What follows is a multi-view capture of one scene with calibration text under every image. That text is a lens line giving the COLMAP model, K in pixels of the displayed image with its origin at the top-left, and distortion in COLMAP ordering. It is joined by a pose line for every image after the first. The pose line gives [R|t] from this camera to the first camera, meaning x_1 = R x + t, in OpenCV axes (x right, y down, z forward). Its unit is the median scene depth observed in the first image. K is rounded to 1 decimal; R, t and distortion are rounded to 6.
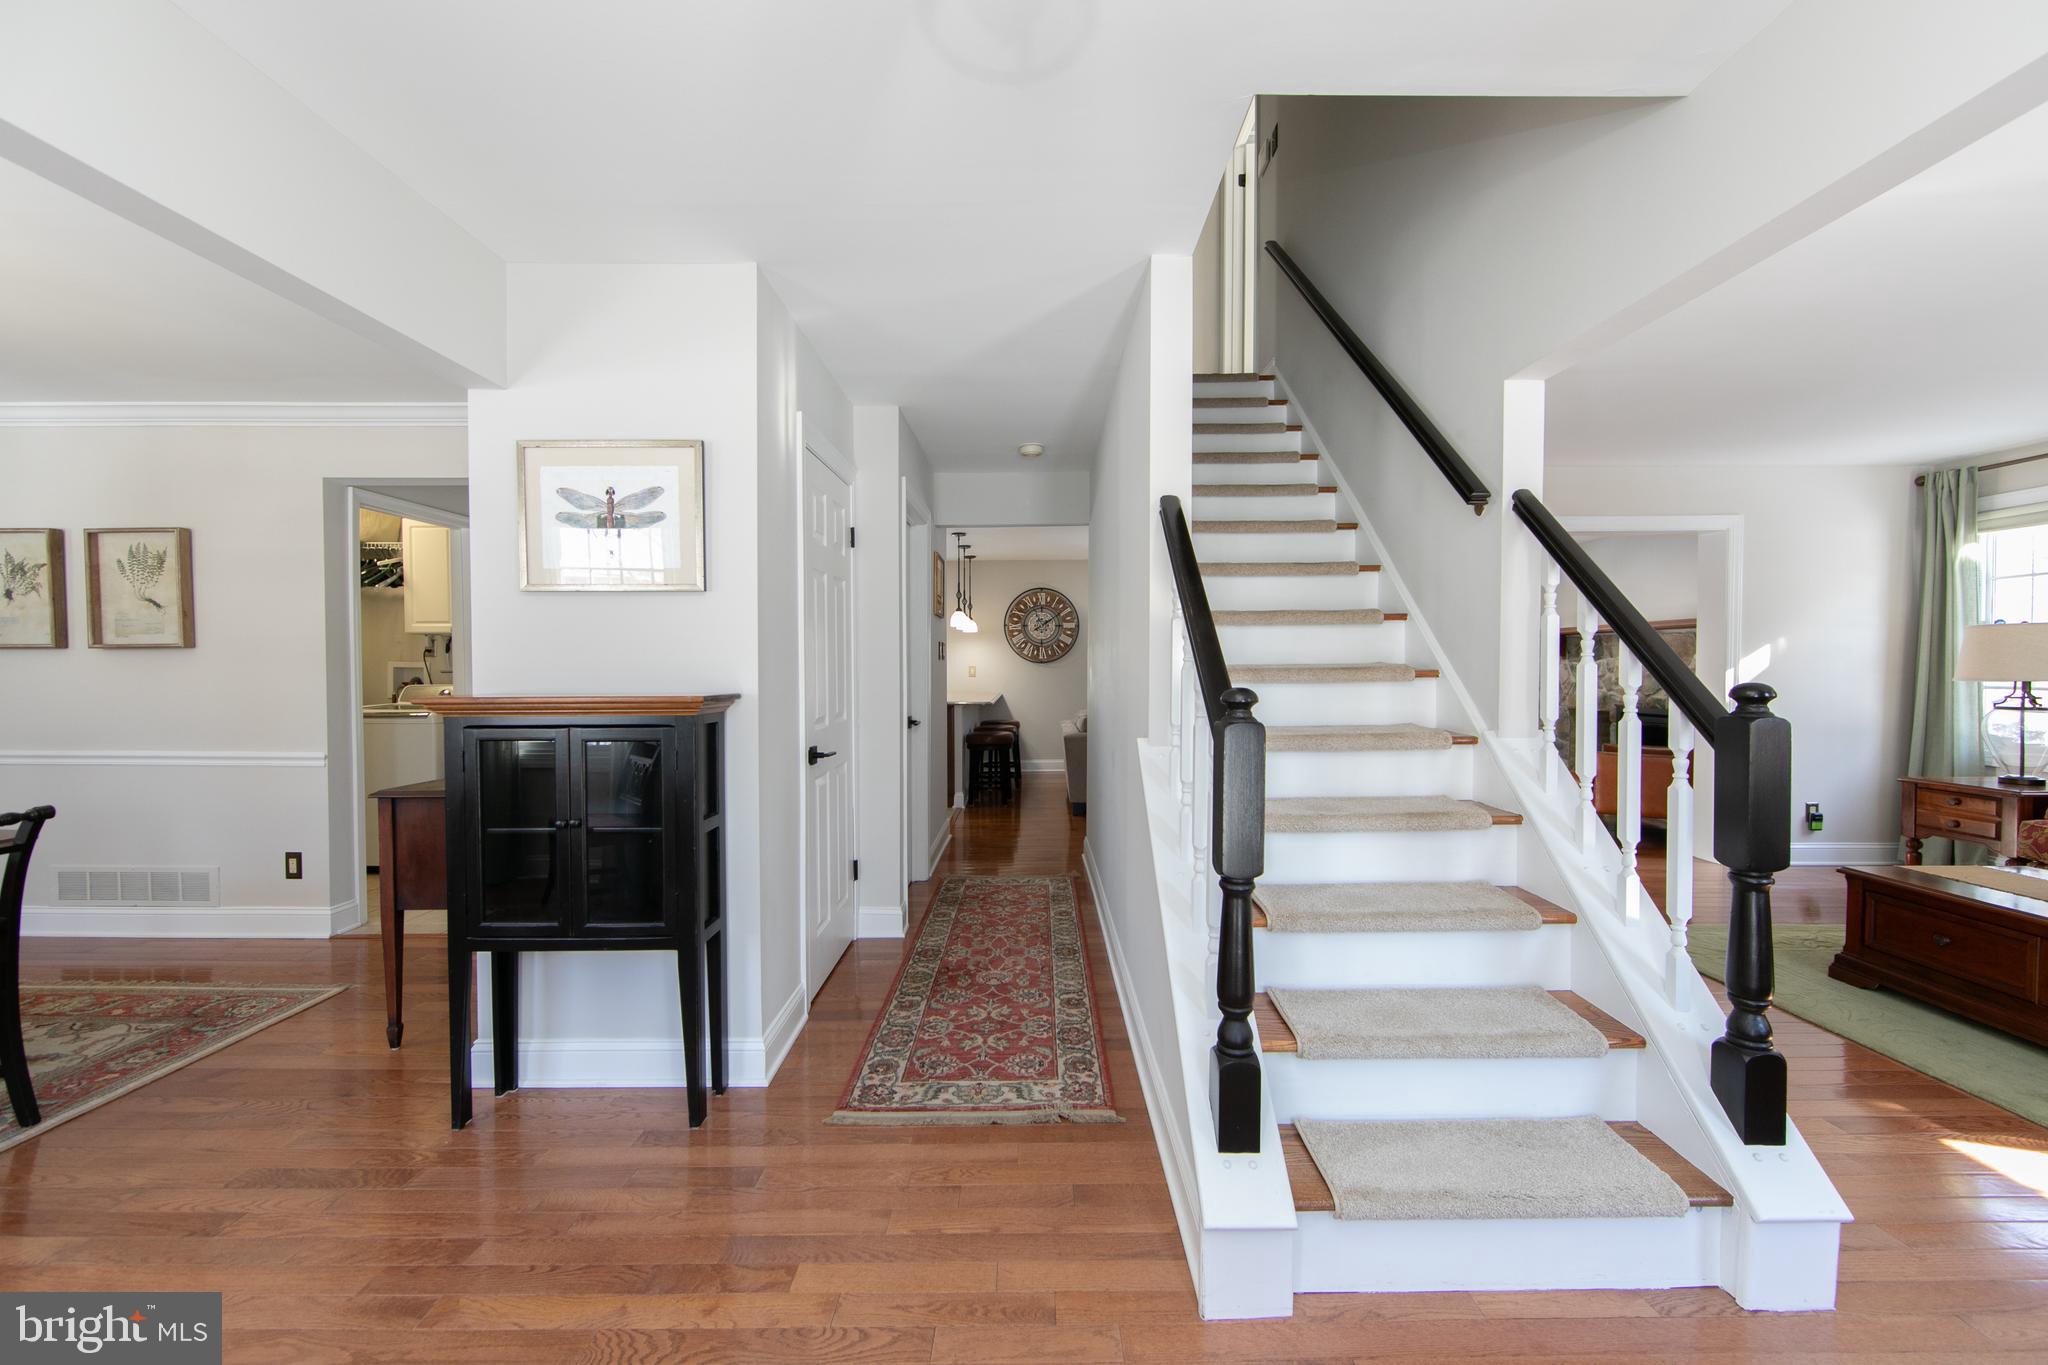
lens RADIAL K [[809.4, 0, 1033.9], [0, 809.4, 676.2], [0, 0, 1]] dist [0.003418, 0.000201]
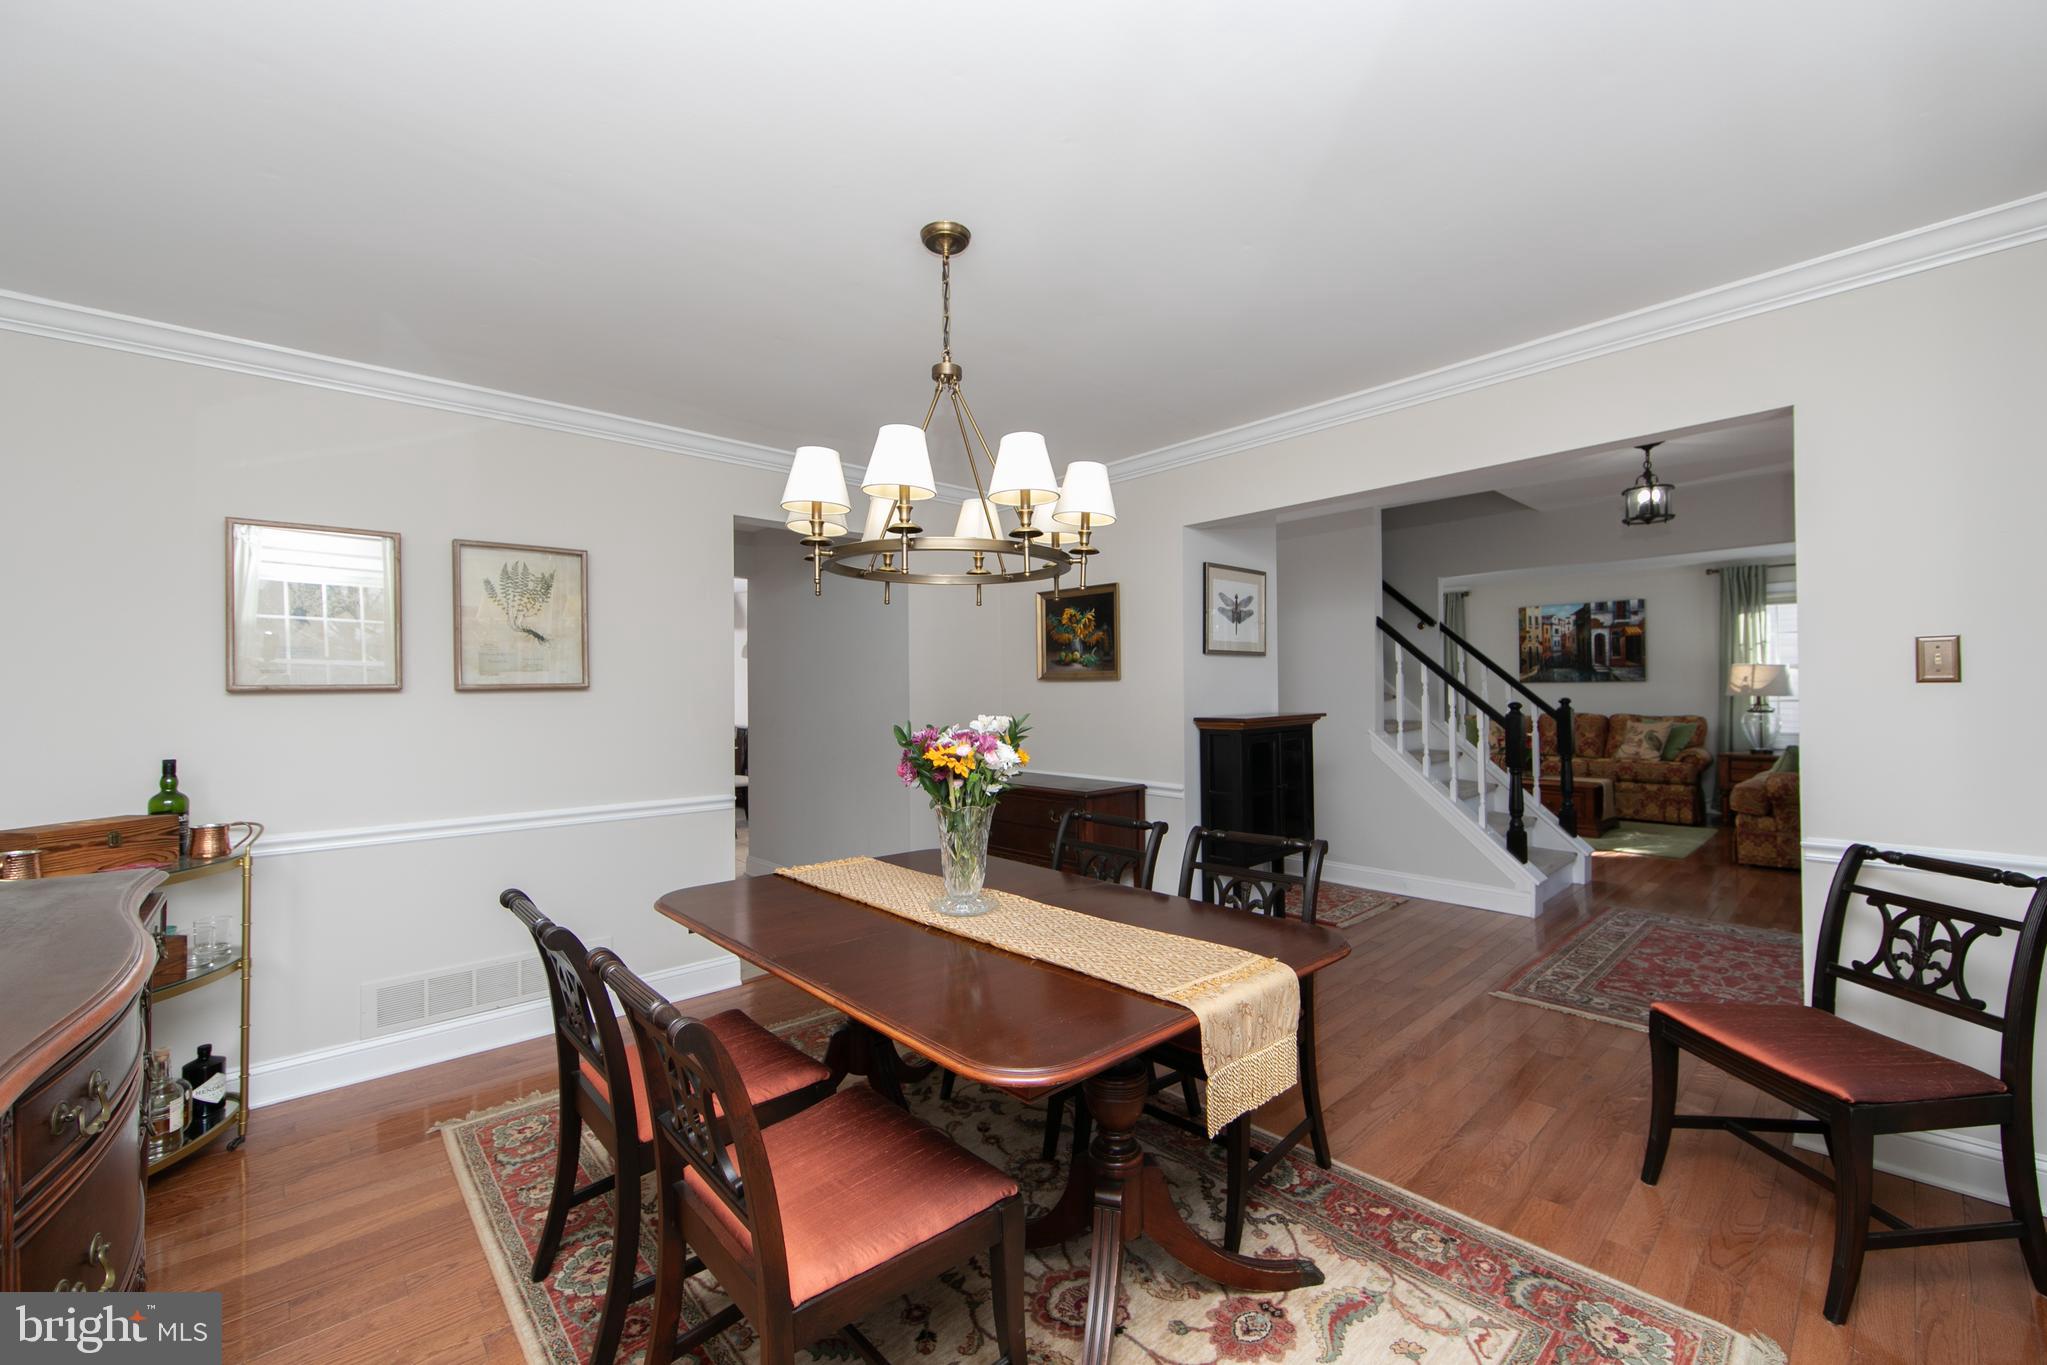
lens RADIAL K [[809.0, 0, 1032.6], [0, 809.0, 688.8], [0, 0, 1]] dist [0.003418, 0.000201]
pose [[0.727165, -0.005313, 0.686442, -1.291240], [0.019079, 0.999740, -0.012473, -0.014158], [-0.686198, 0.022166, 0.727077, 0.039482]]
